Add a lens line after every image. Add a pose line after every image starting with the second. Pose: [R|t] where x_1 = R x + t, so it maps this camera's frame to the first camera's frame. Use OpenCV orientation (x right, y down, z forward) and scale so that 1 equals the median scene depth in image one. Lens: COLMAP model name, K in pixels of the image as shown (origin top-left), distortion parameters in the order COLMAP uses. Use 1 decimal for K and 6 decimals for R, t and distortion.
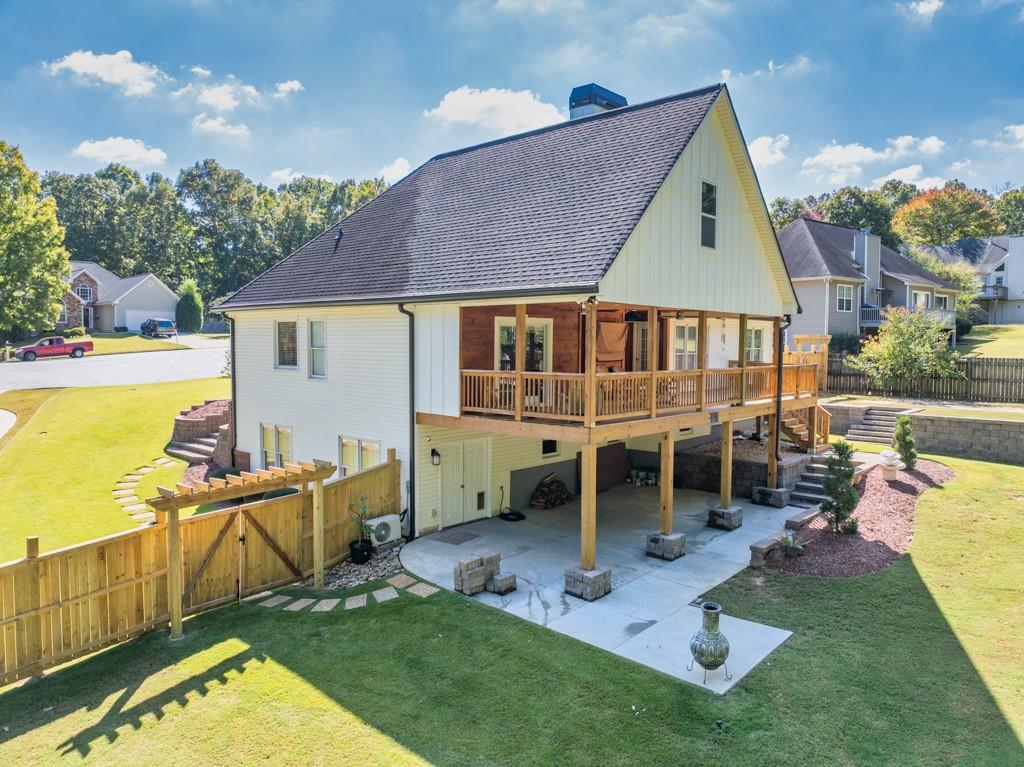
lens RADIAL K [[717.8, 0, 507.9], [0, 717.8, 381.4], [0, 0, 1]] dist [-0.035413, -0.002506]
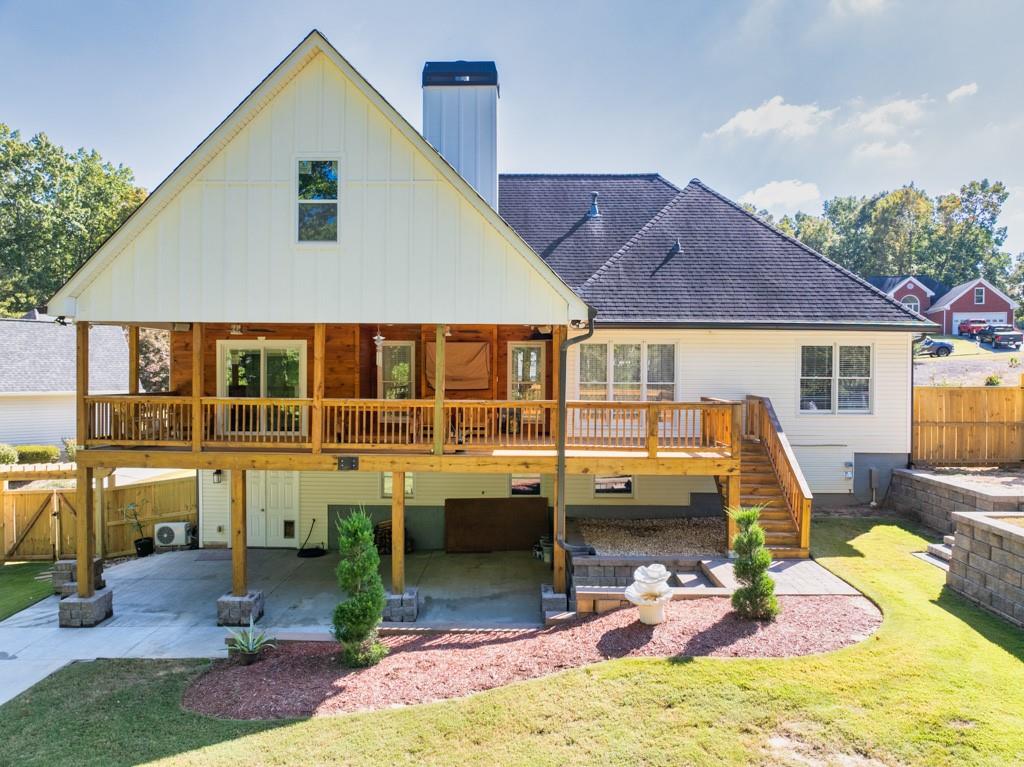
lens RADIAL K [[717.8, 0, 507.9], [0, 717.8, 381.4], [0, 0, 1]] dist [-0.035413, -0.002506]
pose [[0.653561, 0.009420, -0.756815, 1.145231], [-0.041273, 0.998878, -0.023209, -0.030439], [0.755747, 0.046404, 0.653217, 0.747764]]
